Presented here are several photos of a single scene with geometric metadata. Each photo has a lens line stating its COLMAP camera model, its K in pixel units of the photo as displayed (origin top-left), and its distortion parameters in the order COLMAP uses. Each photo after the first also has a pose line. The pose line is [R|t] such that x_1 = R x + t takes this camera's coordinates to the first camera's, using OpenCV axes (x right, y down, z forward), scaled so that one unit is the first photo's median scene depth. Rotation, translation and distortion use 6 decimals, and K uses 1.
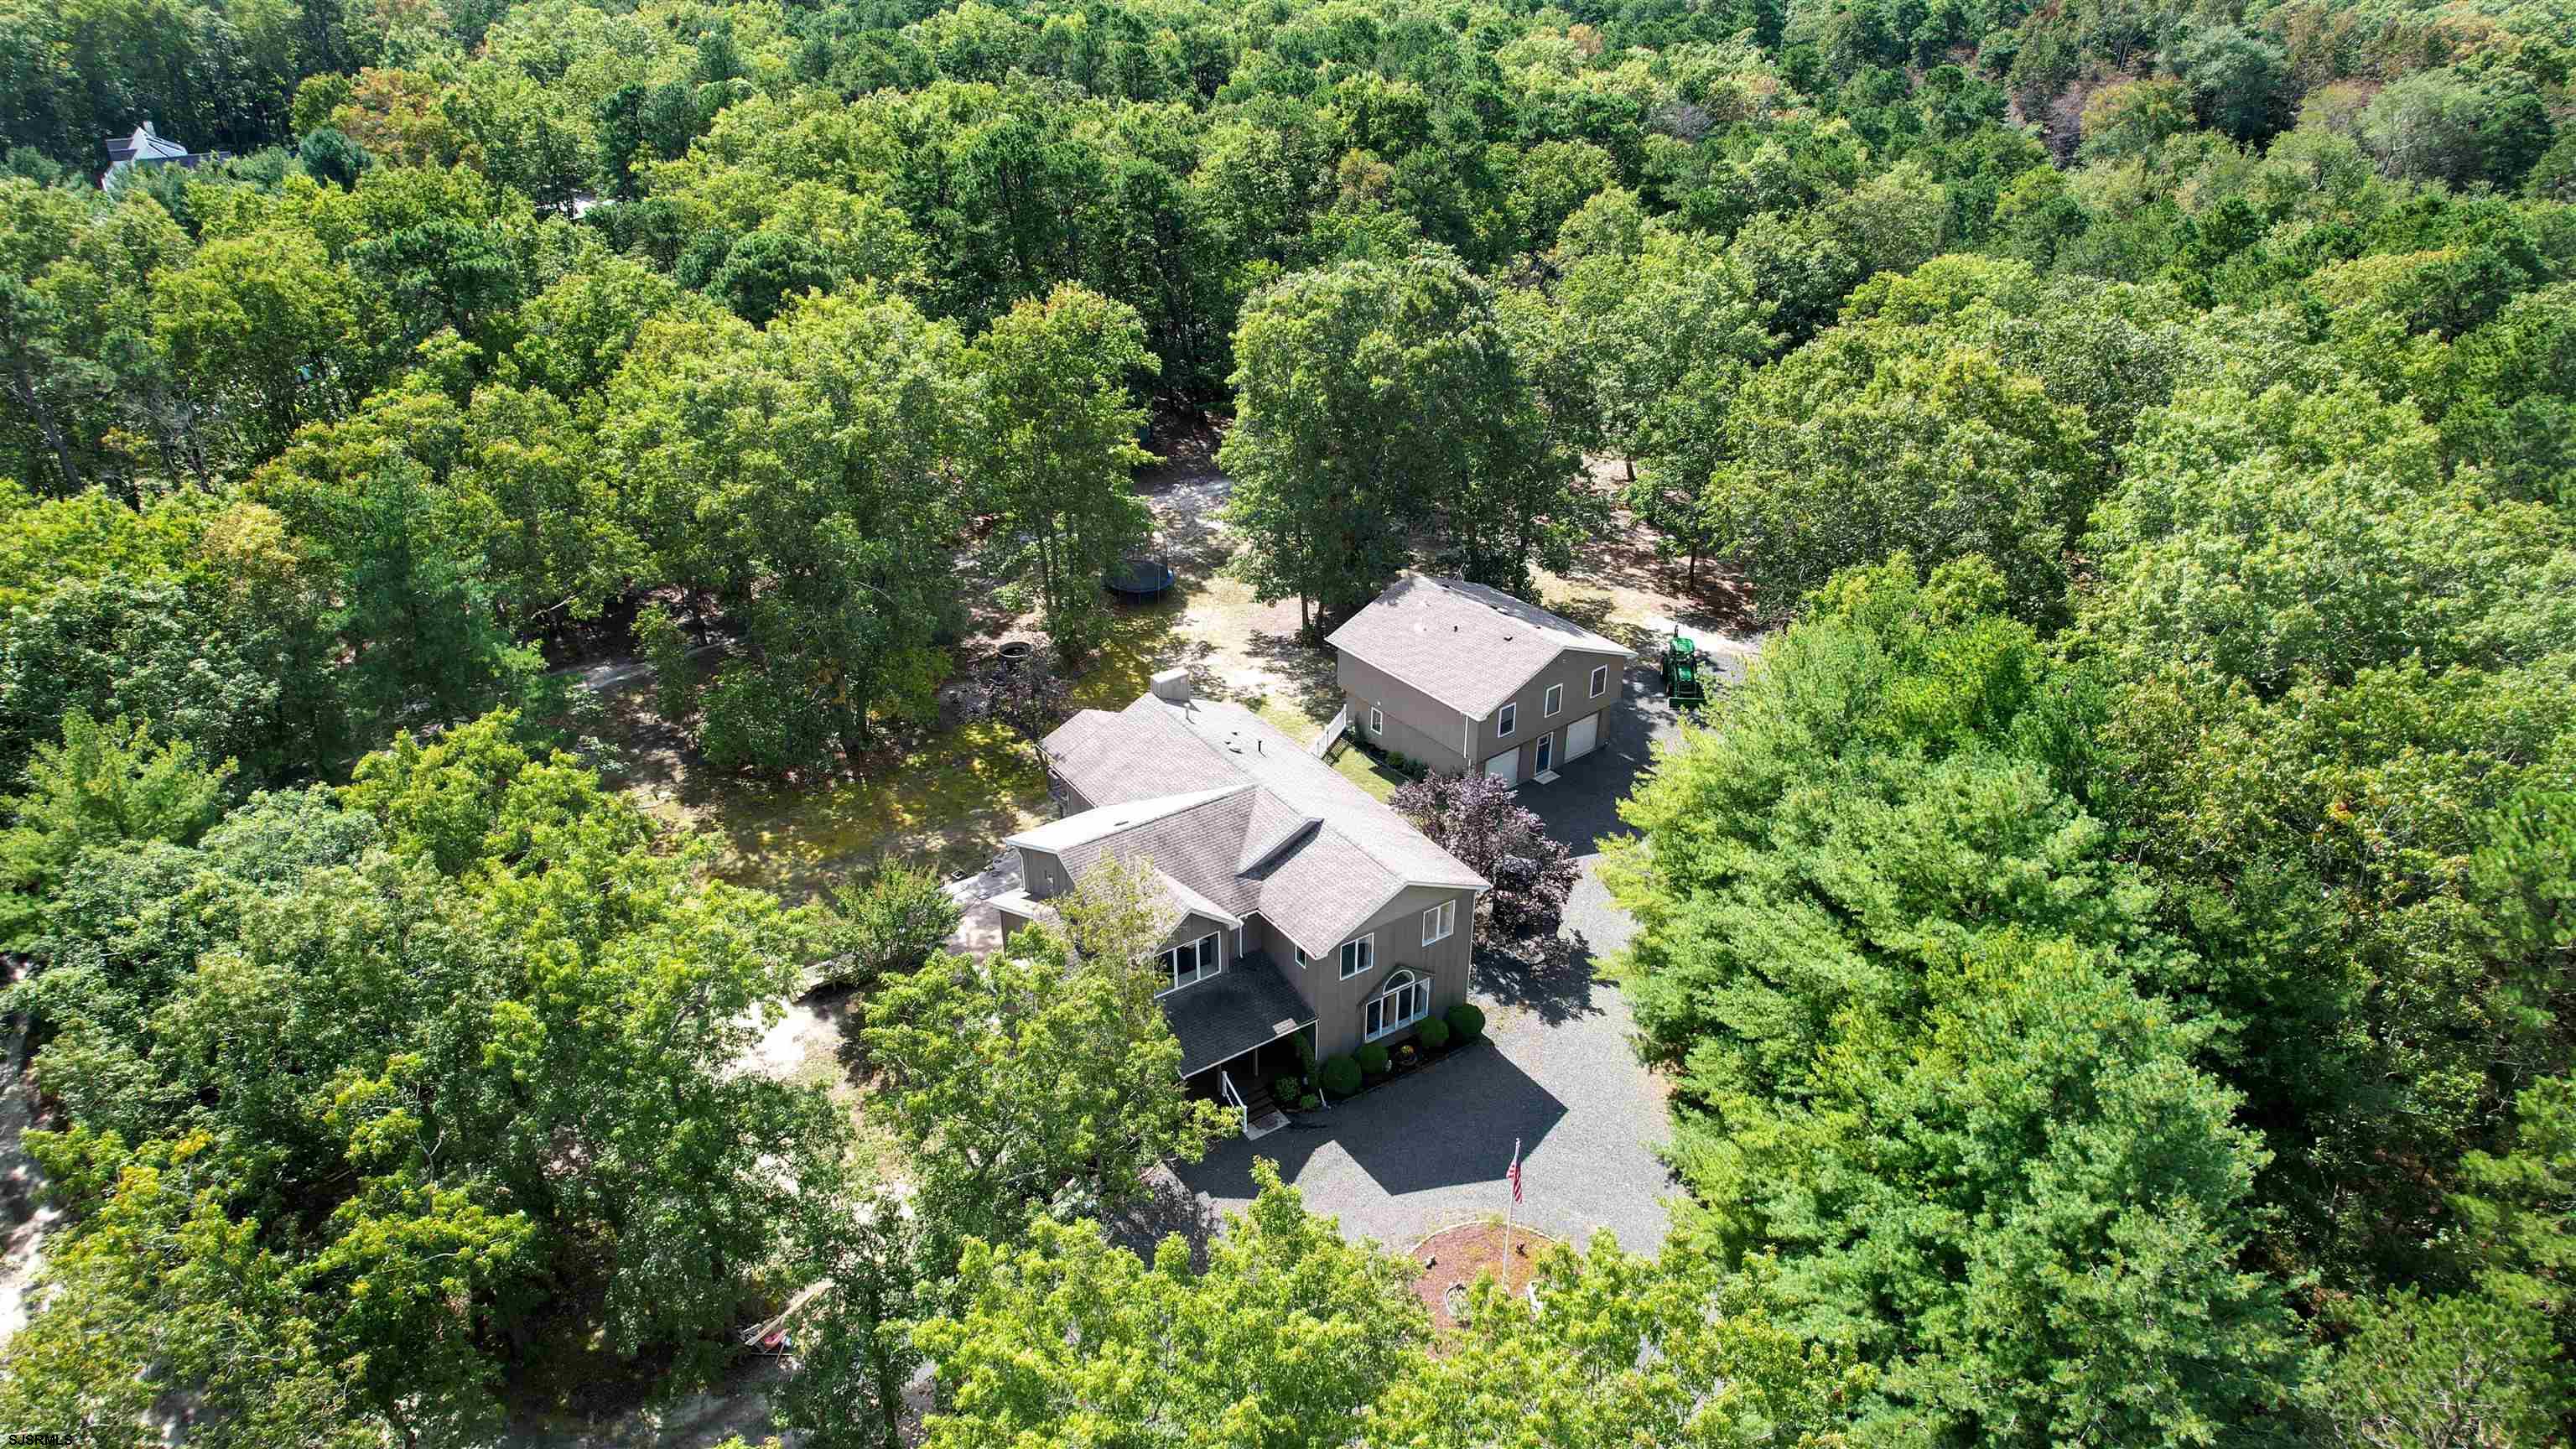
lens RADIAL K [[1631.7, 0, 1285.8], [0, 1631.7, 763.3], [0, 0, 1]] dist [-0.043406, 0.037313]
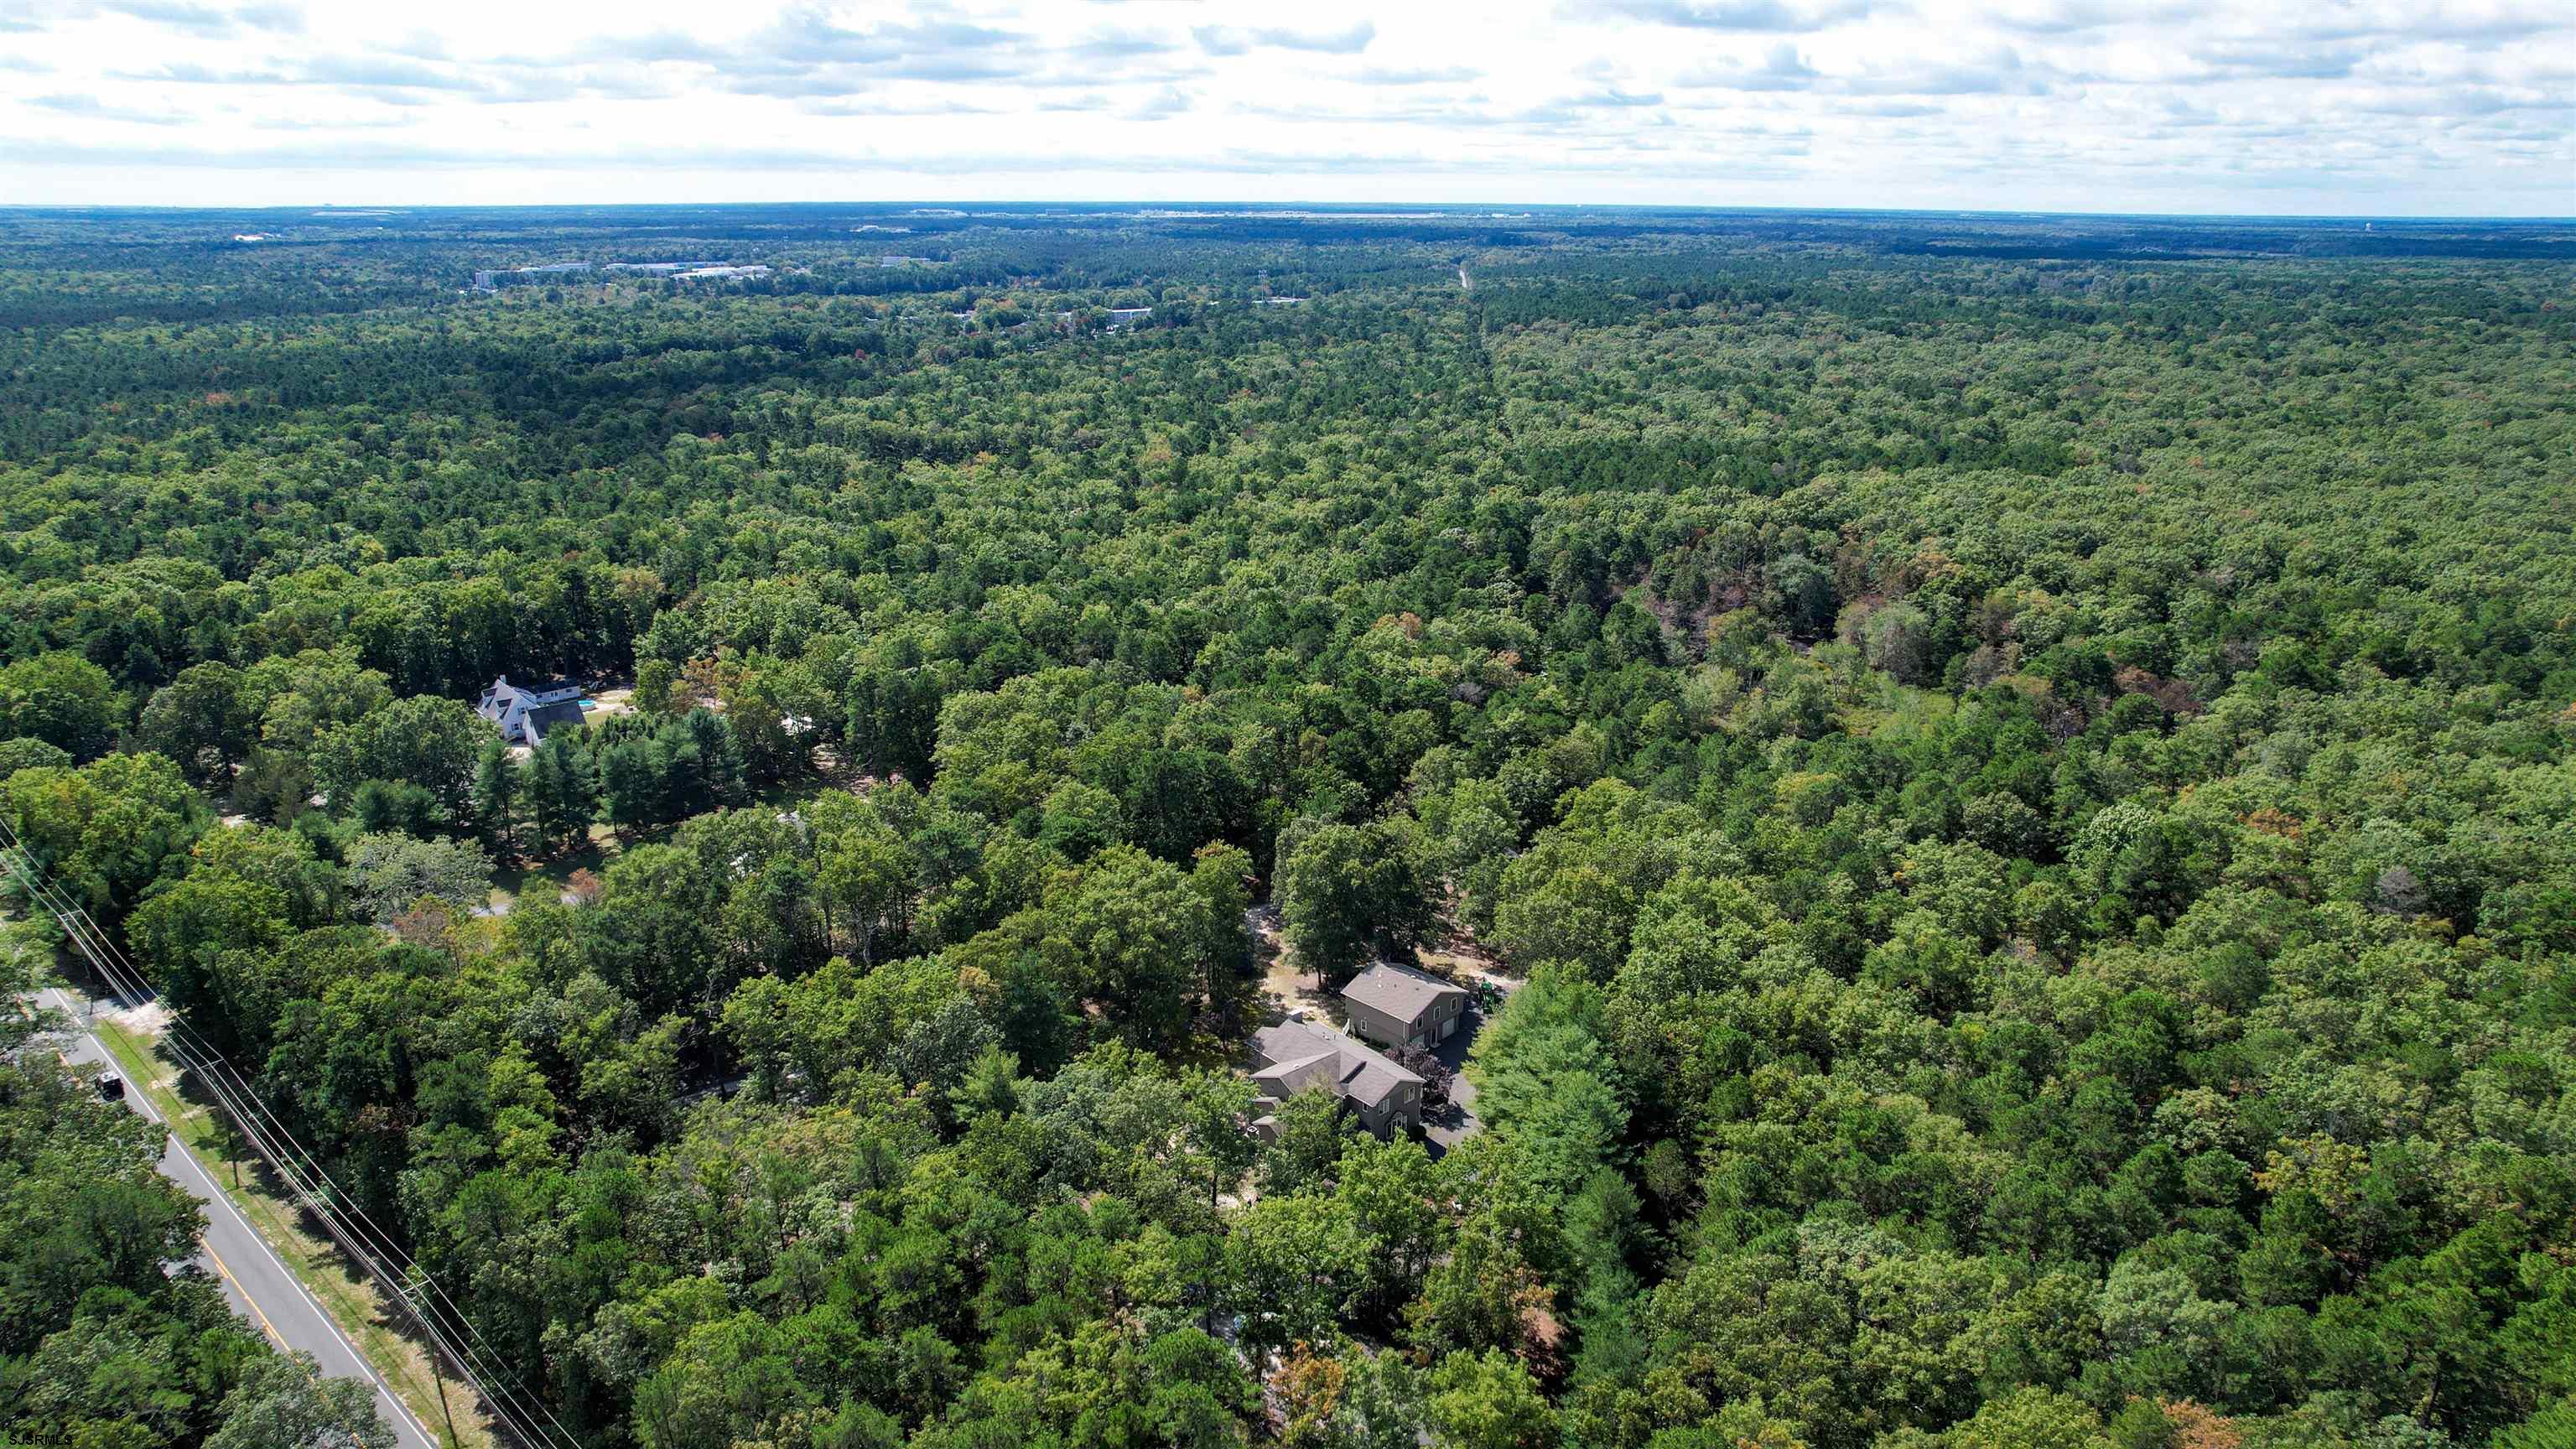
lens RADIAL K [[1631.7, 0, 1285.8], [0, 1631.7, 763.3], [0, 0, 1]] dist [-0.043406, 0.037313]
pose [[0.993116, -0.036574, 0.111275, -0.299512], [0.056451, 0.981842, -0.181106, 0.022252], [-0.102630, 0.186141, 0.977148, -1.344599]]
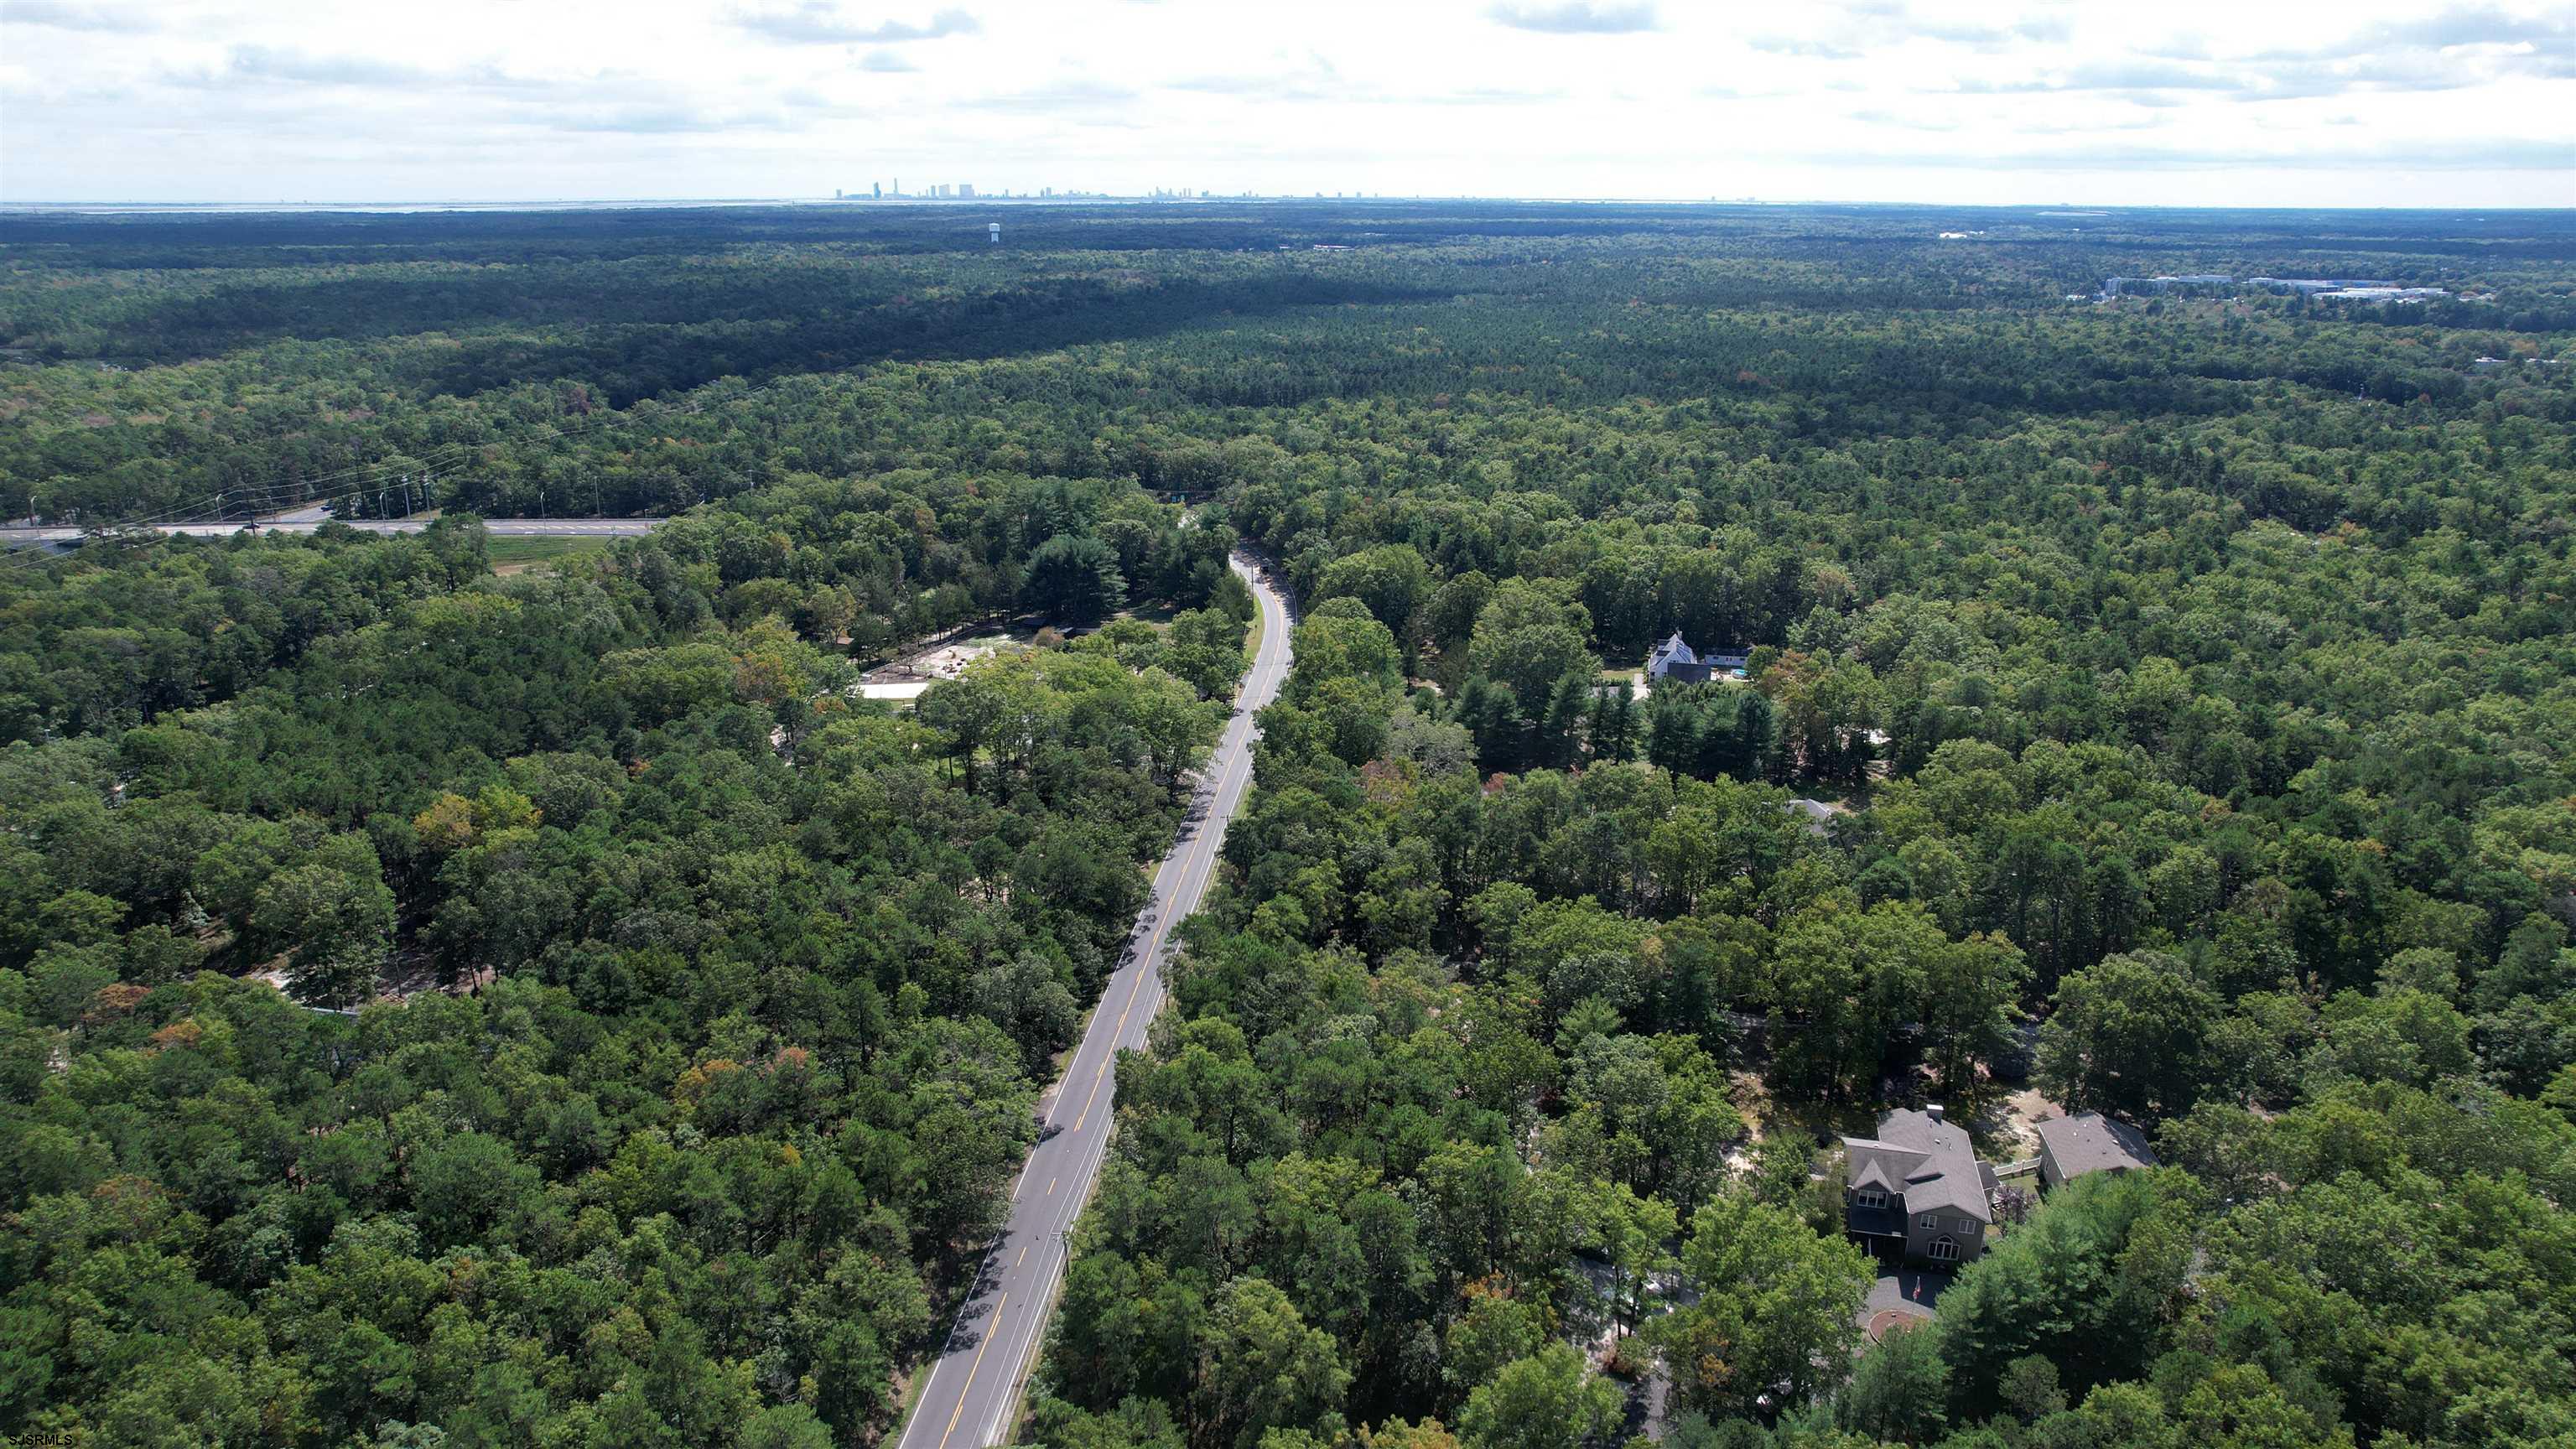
lens RADIAL K [[1631.7, 0, 1285.8], [0, 1631.7, 763.3], [0, 0, 1]] dist [-0.043406, 0.037313]
pose [[0.677489, 0.243770, -0.693963, 0.695874], [-0.366731, 0.929797, -0.031413, -0.082278], [0.637587, 0.275779, 0.719325, -1.297323]]
